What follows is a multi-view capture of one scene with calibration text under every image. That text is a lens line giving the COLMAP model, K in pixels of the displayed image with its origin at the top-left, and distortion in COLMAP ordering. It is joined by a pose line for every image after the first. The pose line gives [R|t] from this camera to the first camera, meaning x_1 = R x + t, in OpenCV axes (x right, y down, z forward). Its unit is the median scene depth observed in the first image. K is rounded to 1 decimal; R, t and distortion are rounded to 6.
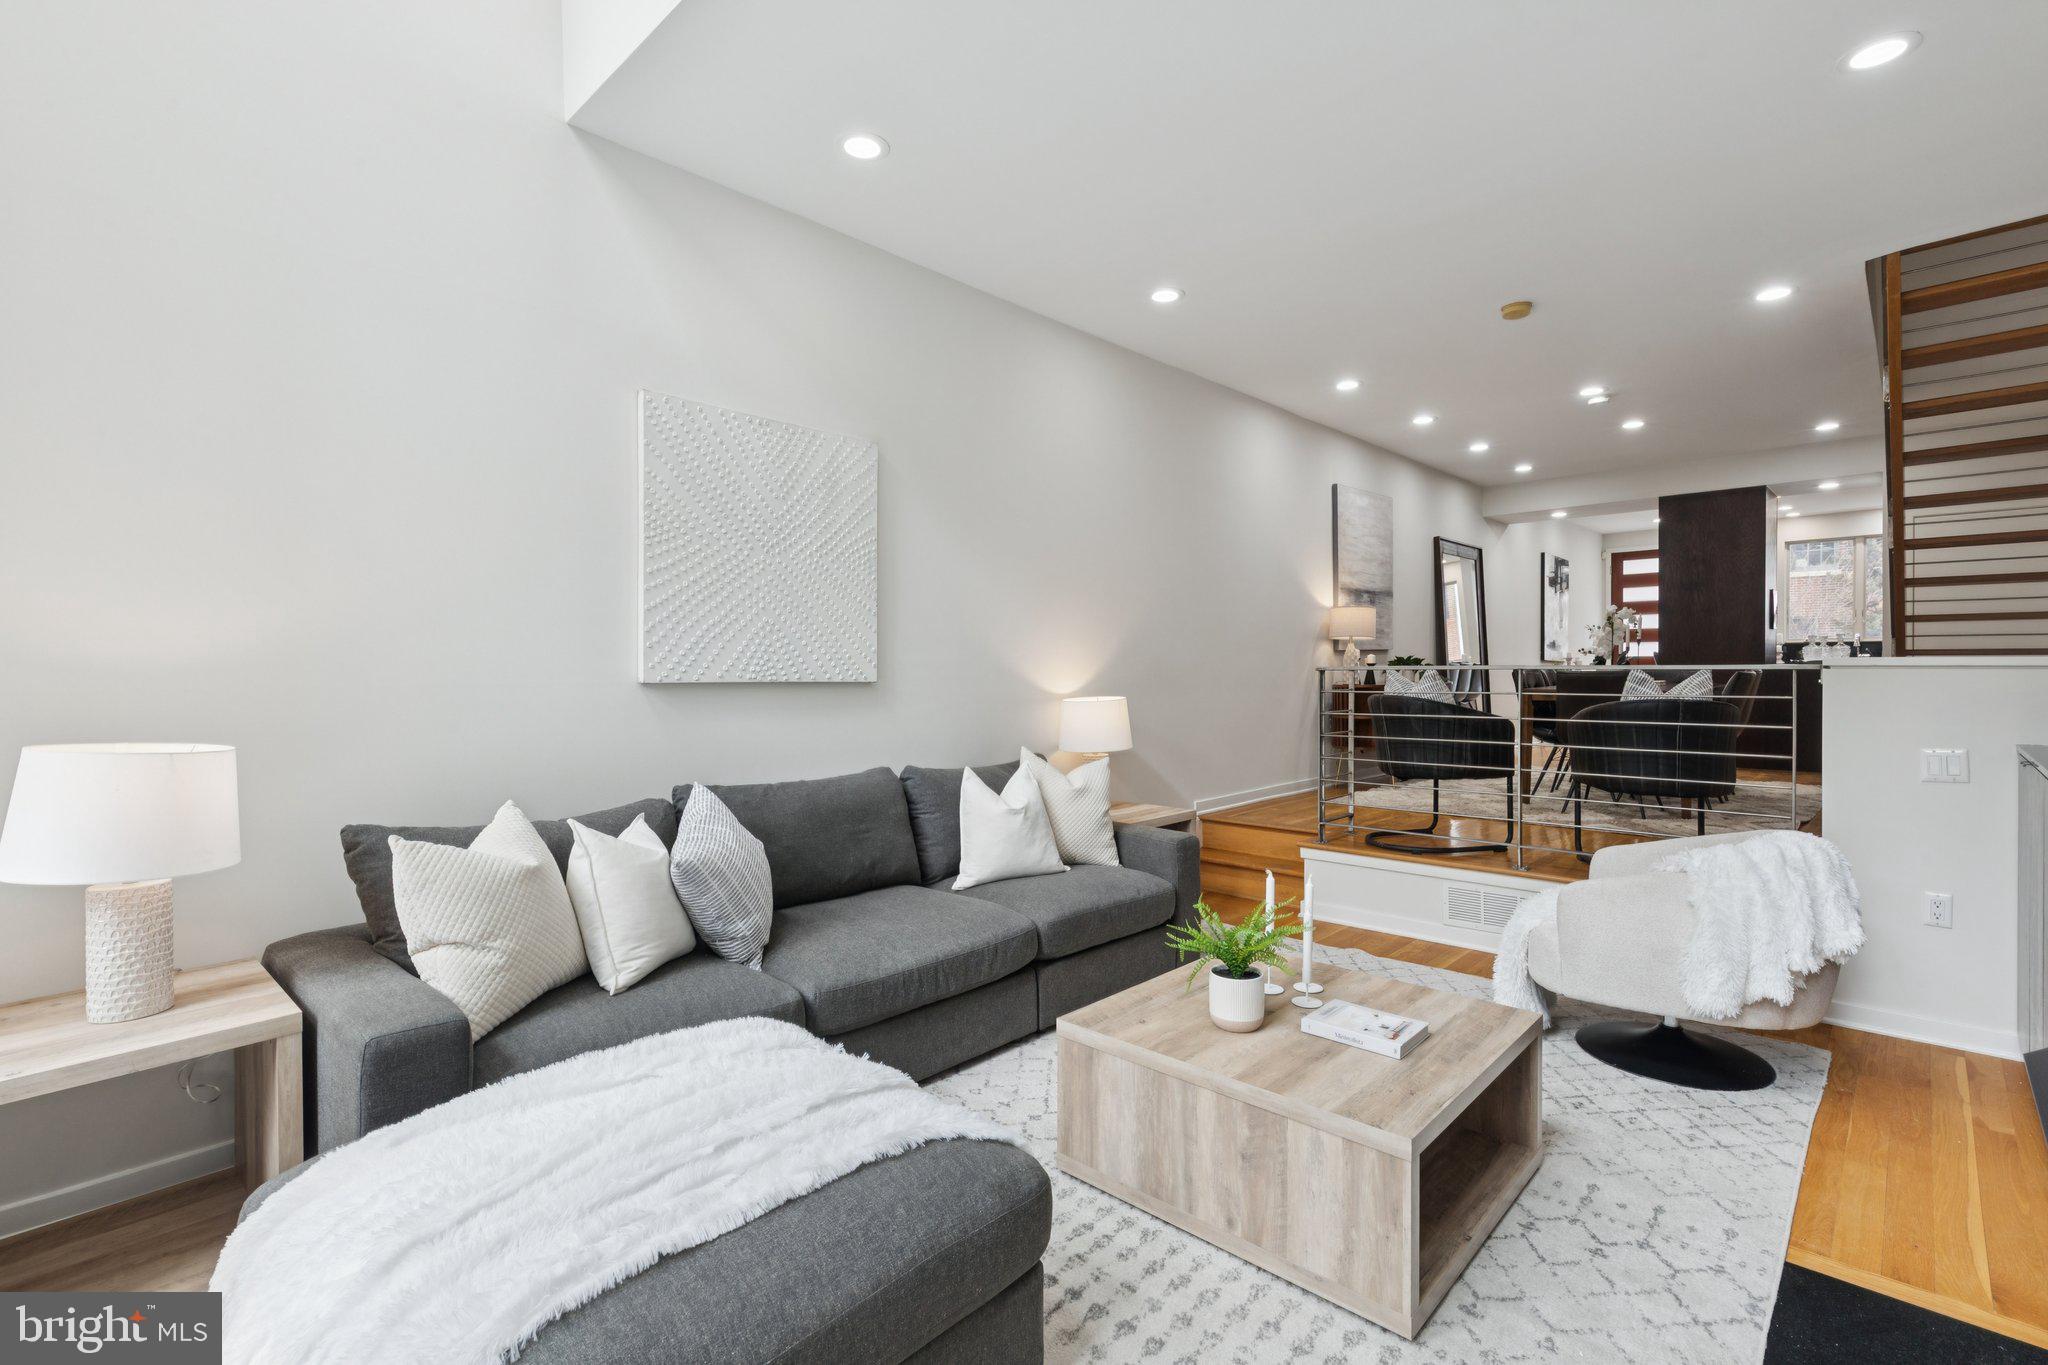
lens RADIAL K [[932.6, 0, 1024.9], [0, 932.6, 670.2], [0, 0, 1]] dist [0.008065, -0.001769]
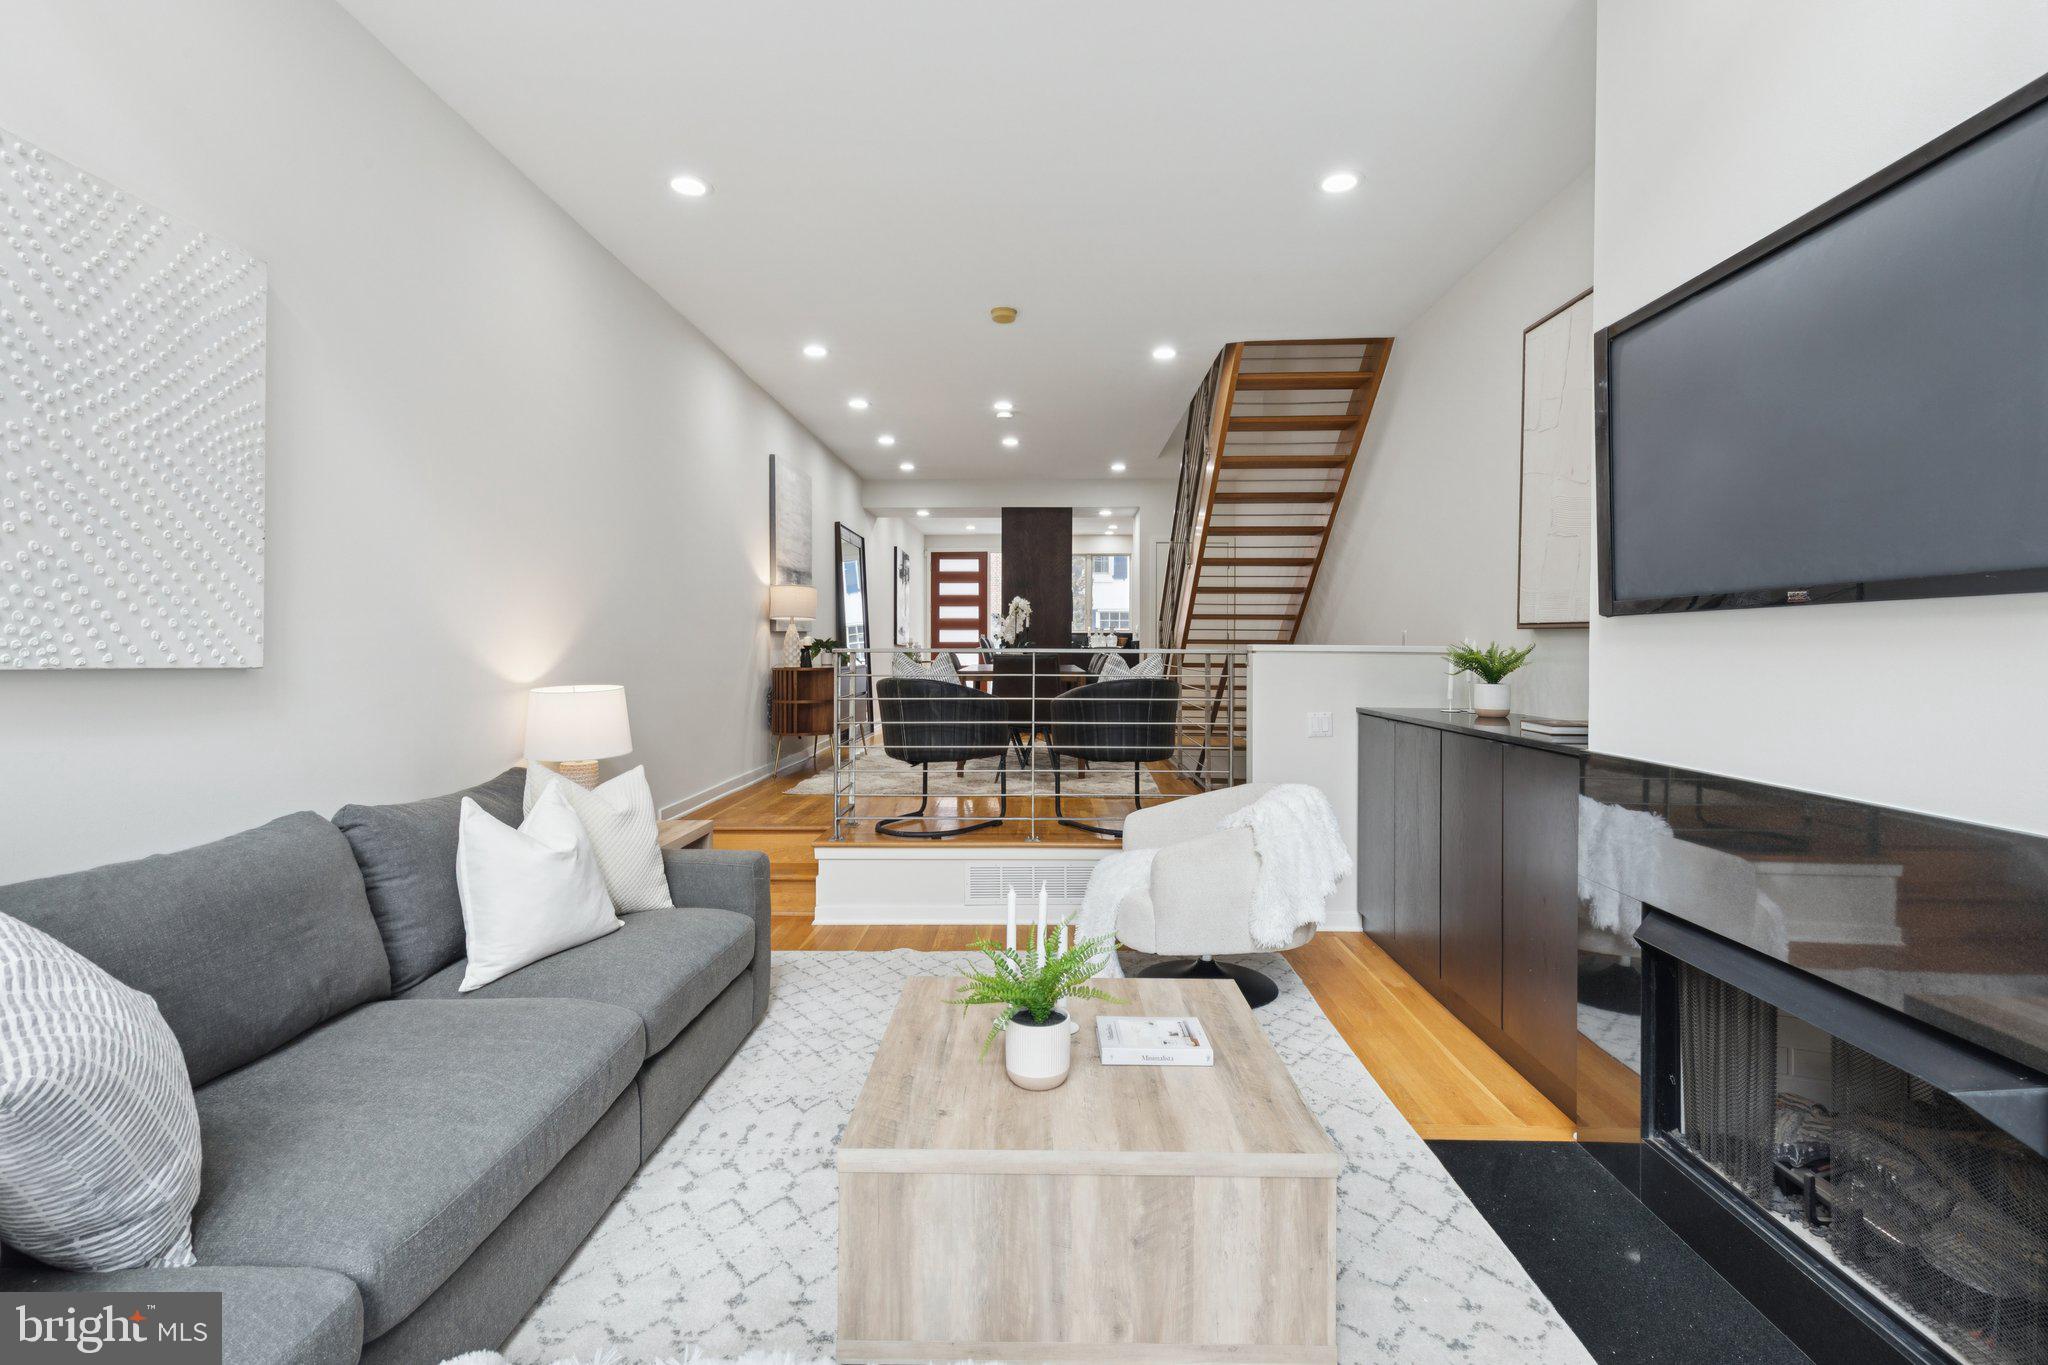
lens RADIAL K [[932.6, 0, 1005.3], [0, 932.6, 651.2], [0, 0, 1]] dist [0.008065, -0.001769]
pose [[0.733396, 0.006334, 0.679772, -0.231211], [-0.004884, 0.999980, -0.004048, 0.002295], [-0.679784, -0.000351, 0.733412, 0.265342]]
